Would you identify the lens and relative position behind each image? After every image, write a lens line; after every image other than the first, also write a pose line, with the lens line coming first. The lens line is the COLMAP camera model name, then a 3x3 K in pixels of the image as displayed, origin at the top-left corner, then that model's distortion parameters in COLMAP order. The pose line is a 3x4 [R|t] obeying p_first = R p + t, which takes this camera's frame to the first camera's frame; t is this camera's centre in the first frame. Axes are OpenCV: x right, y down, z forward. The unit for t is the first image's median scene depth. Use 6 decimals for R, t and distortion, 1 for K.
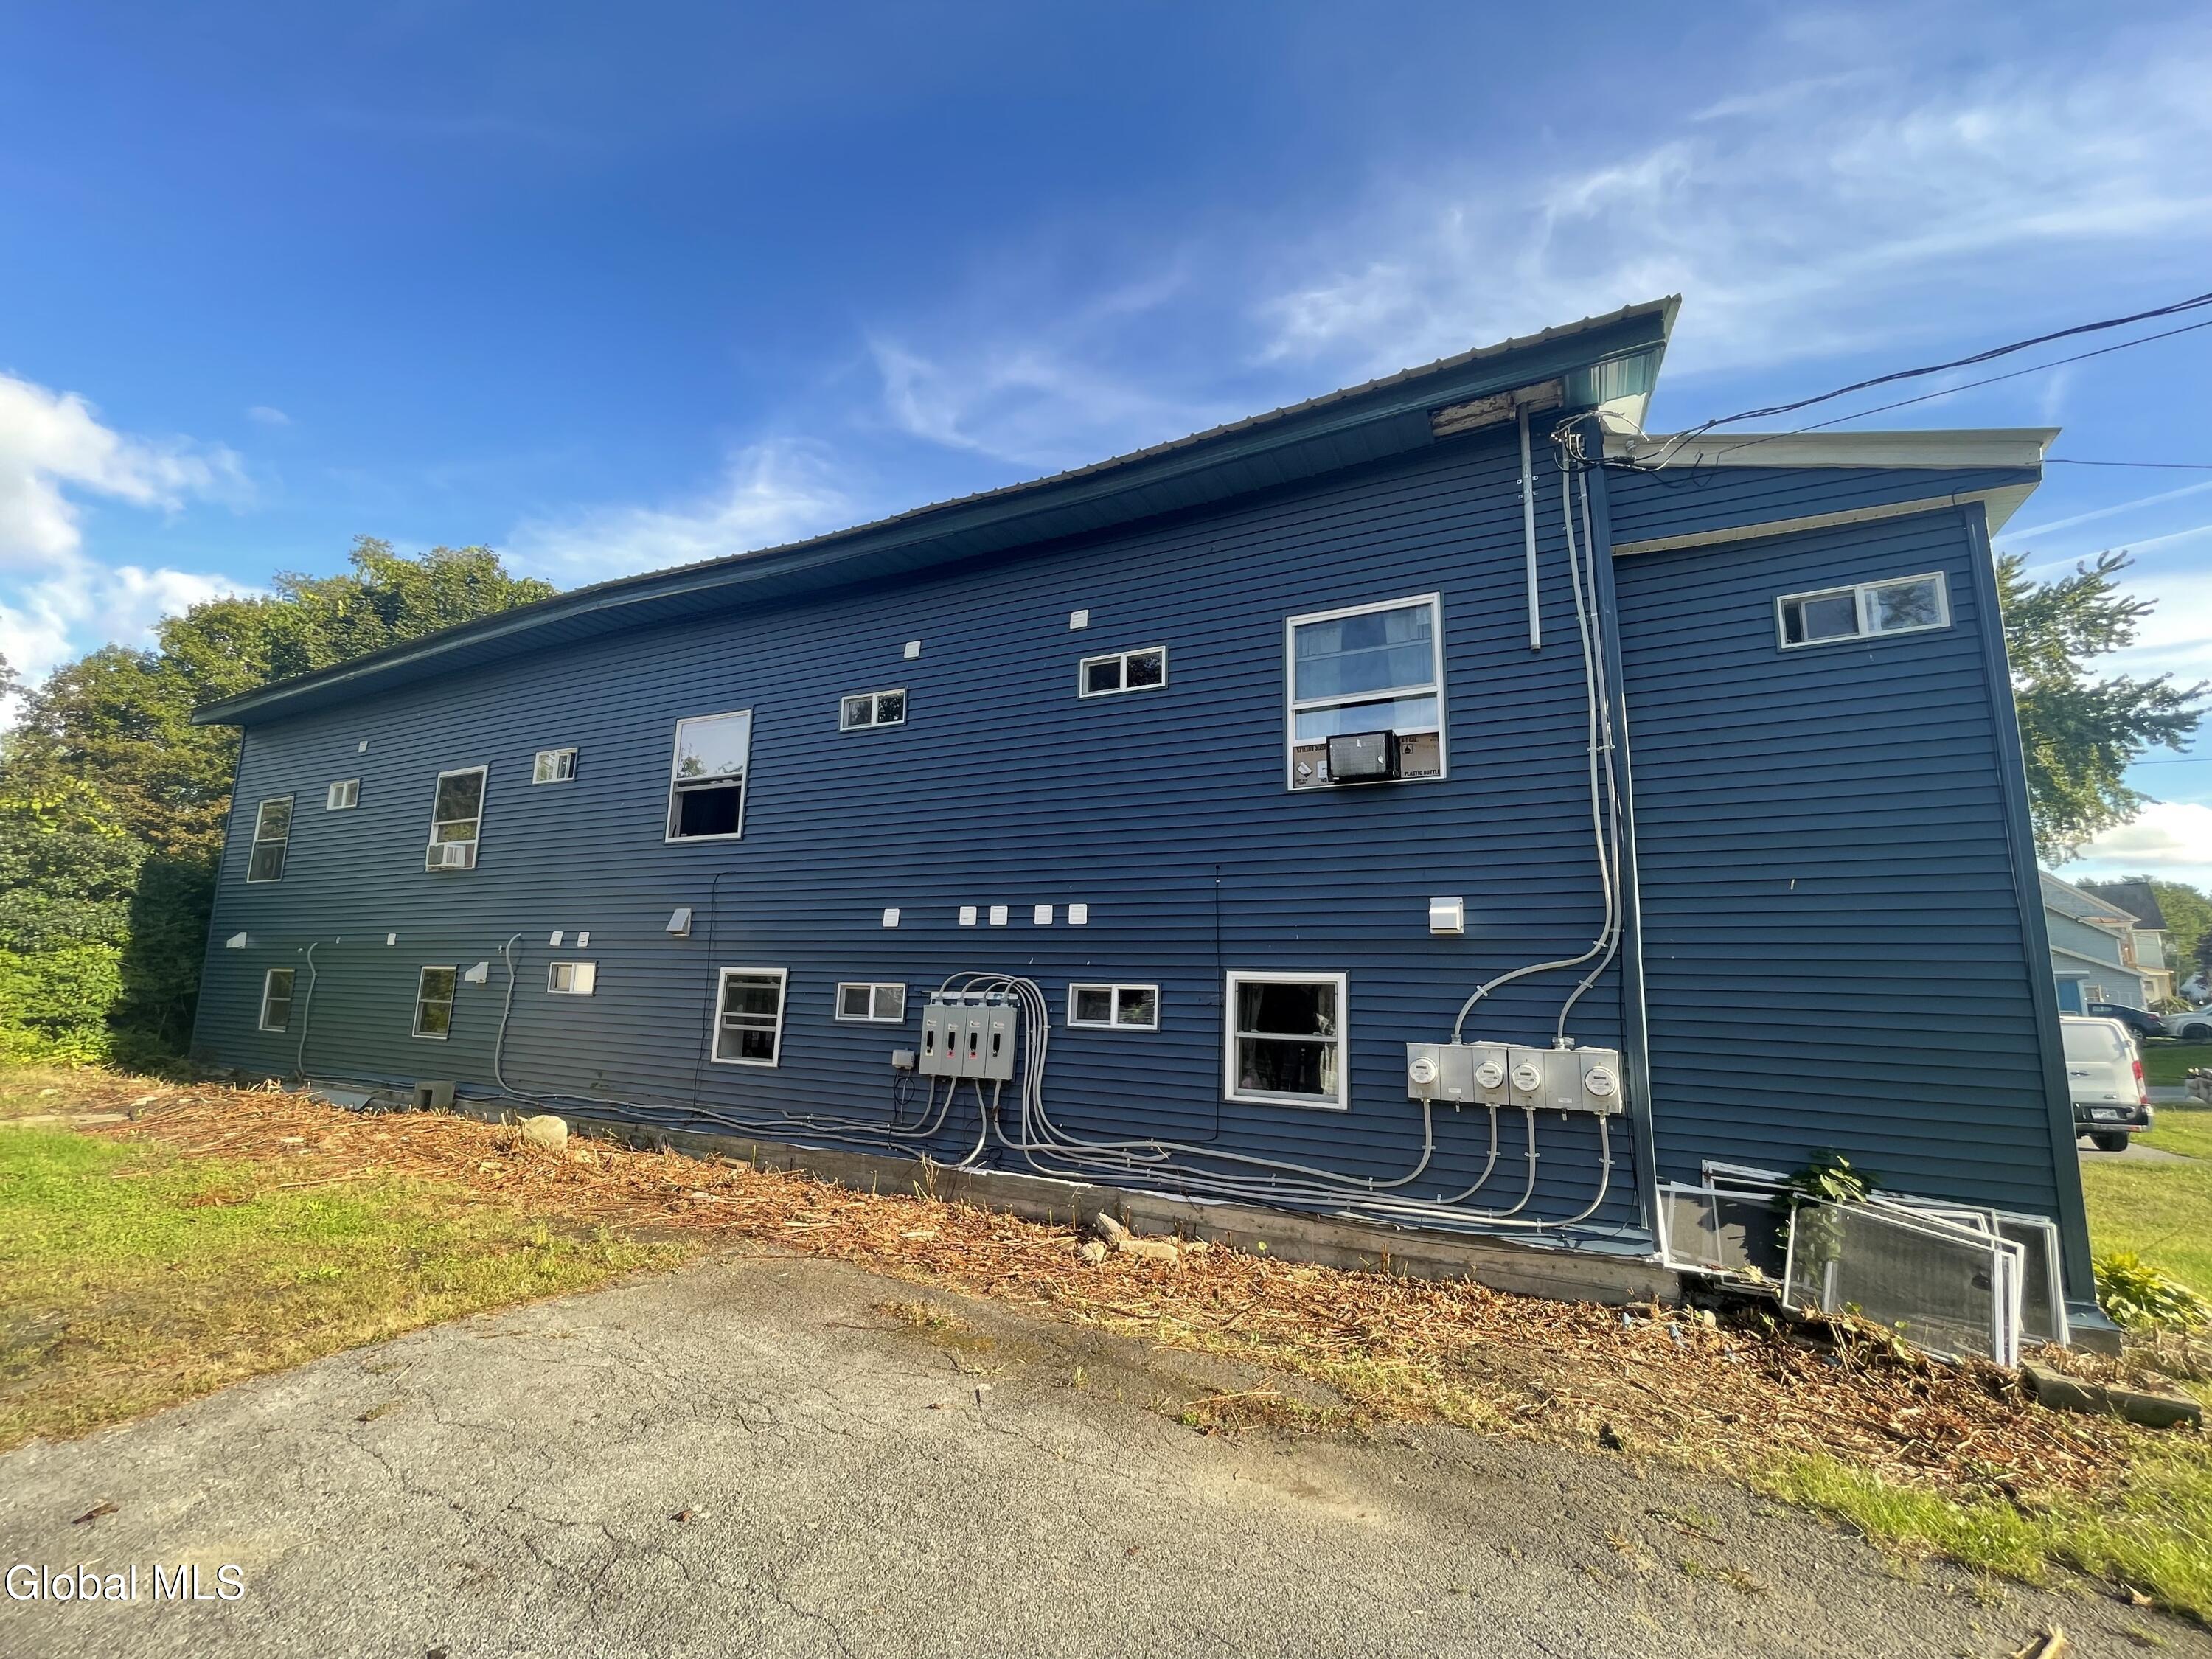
lens RADIAL K [[897.6, 0, 1124.1], [0, 897.6, 836.2], [0, 0, 1]] dist [-0.002159, -0.000239]
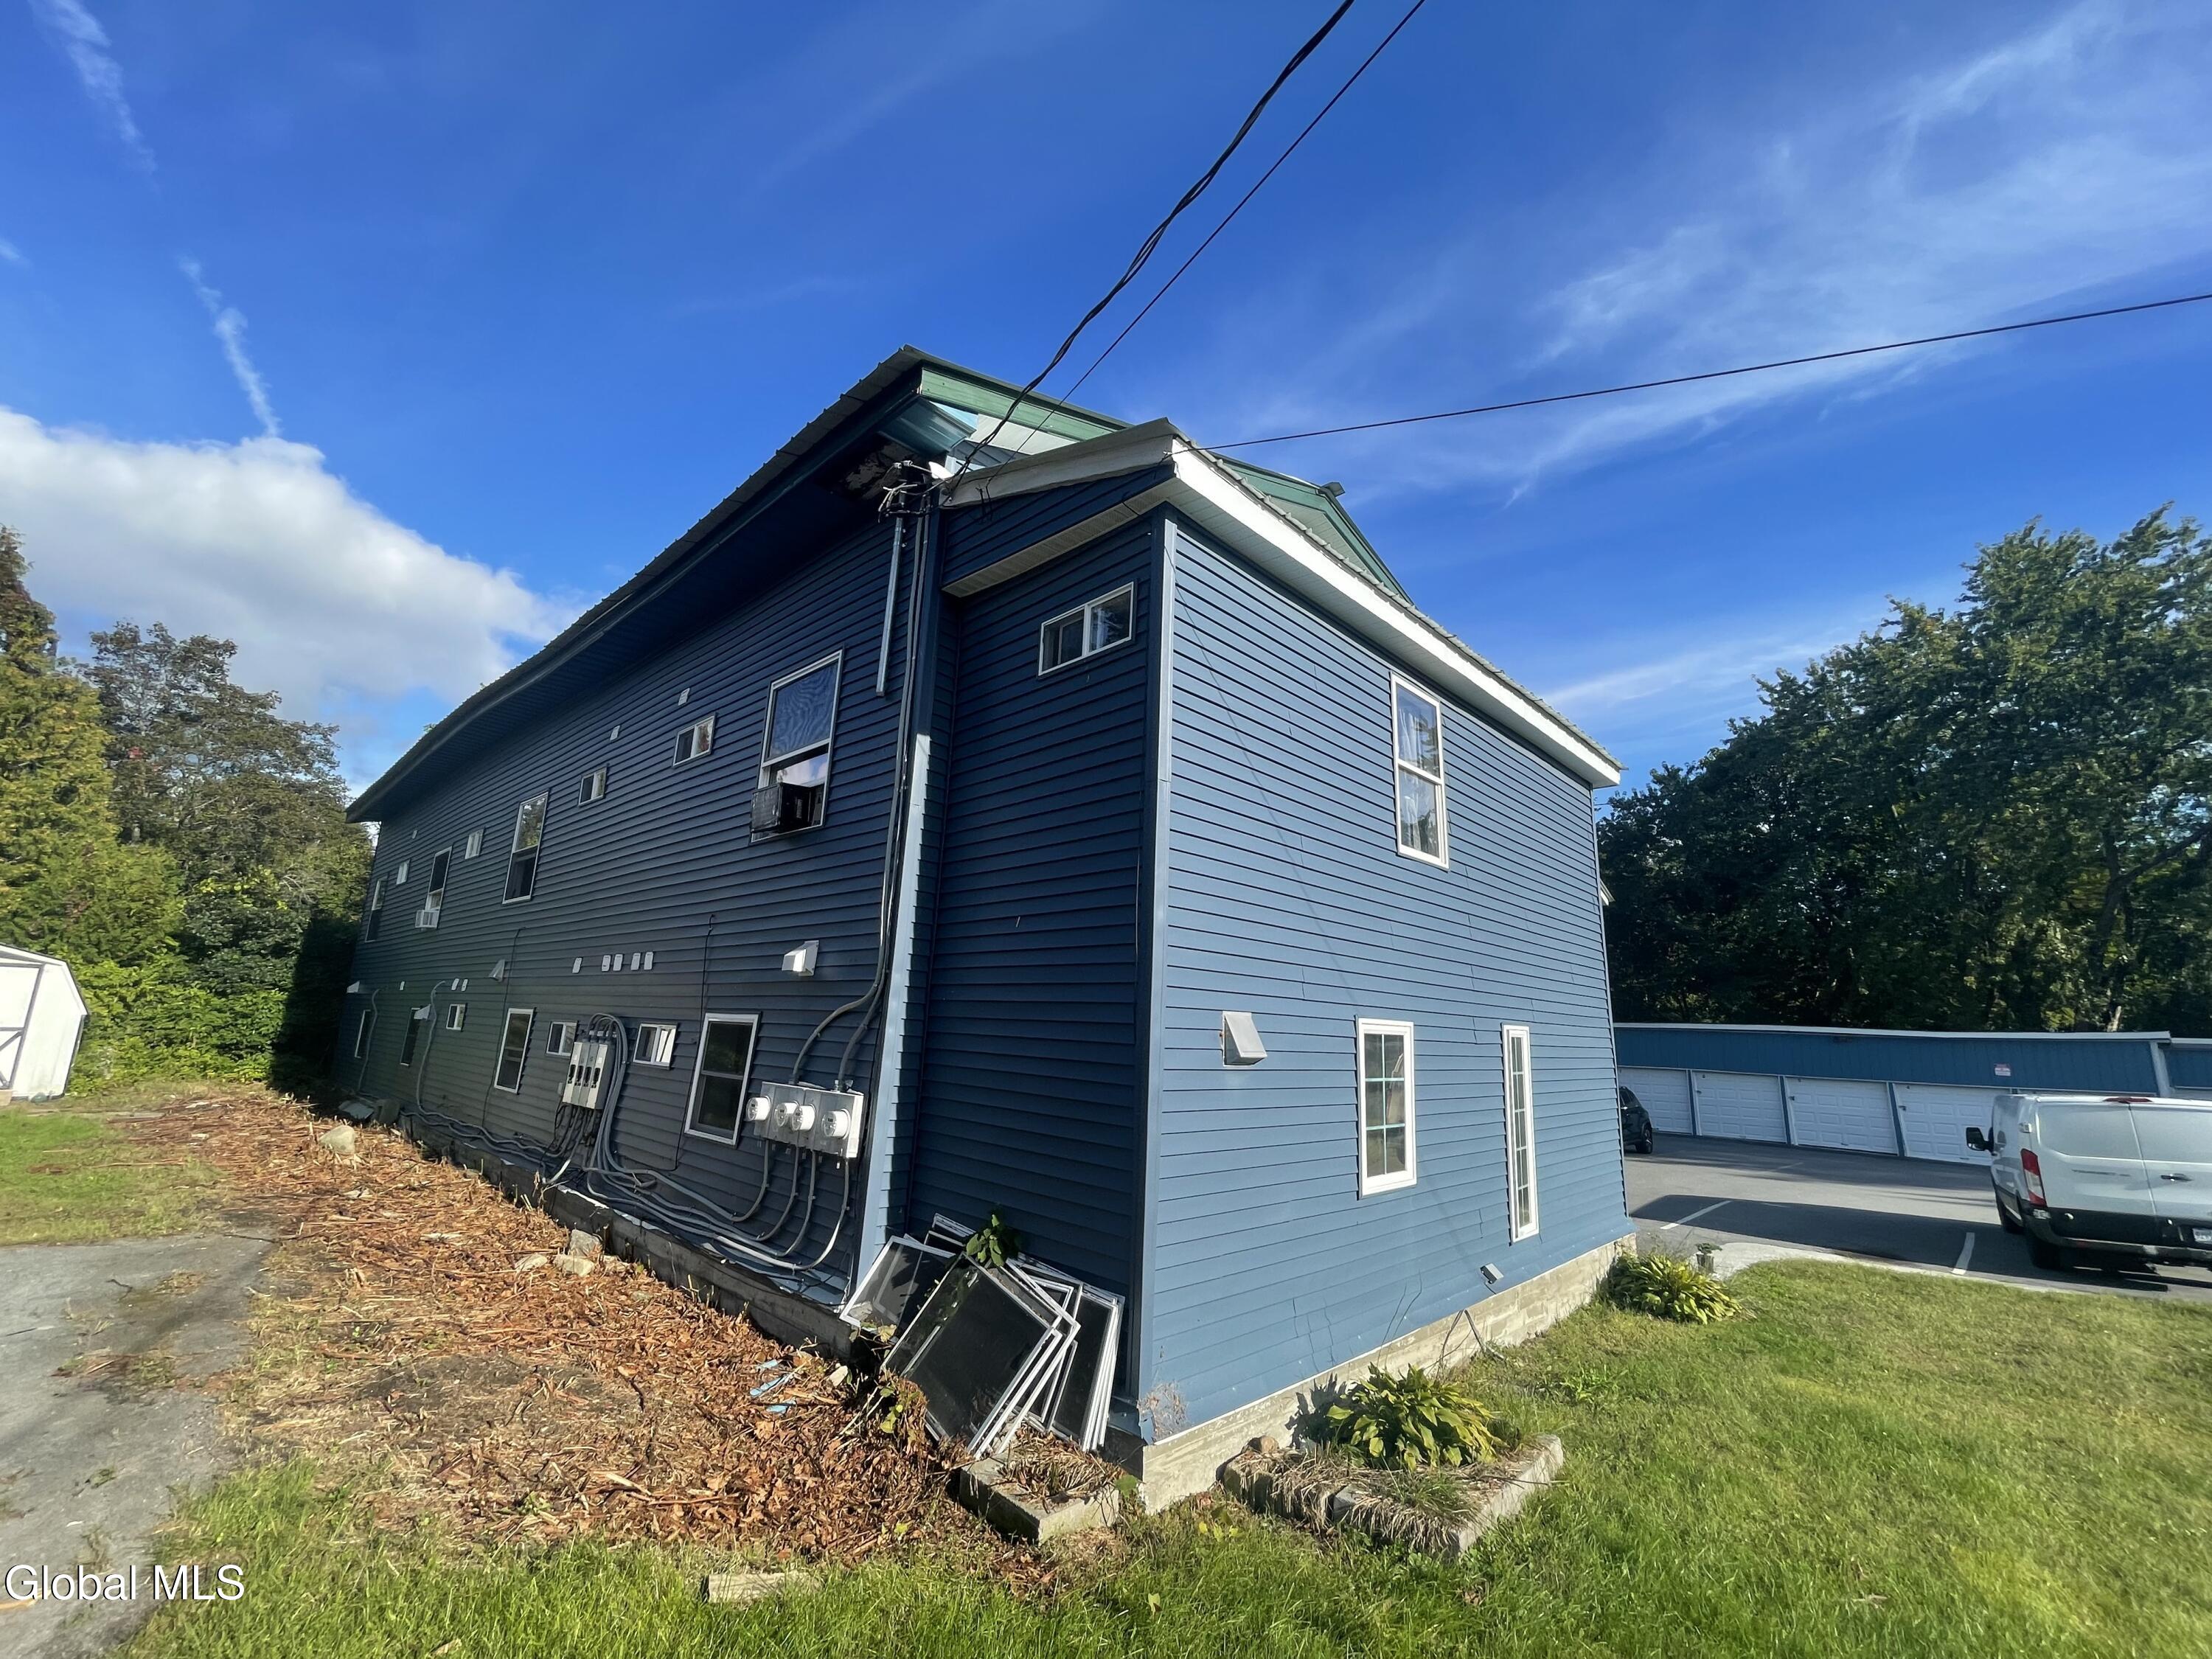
lens RADIAL K [[905.6, 0, 1107.9], [0, 905.6, 832.1], [0, 0, 1]] dist [-0.010522, 0.006133]
pose [[0.959597, -0.046130, -0.277573, 0.818588], [0.028959, 0.997423, -0.065647, 0.017467], [0.279886, 0.054956, 0.958459, 0.073408]]
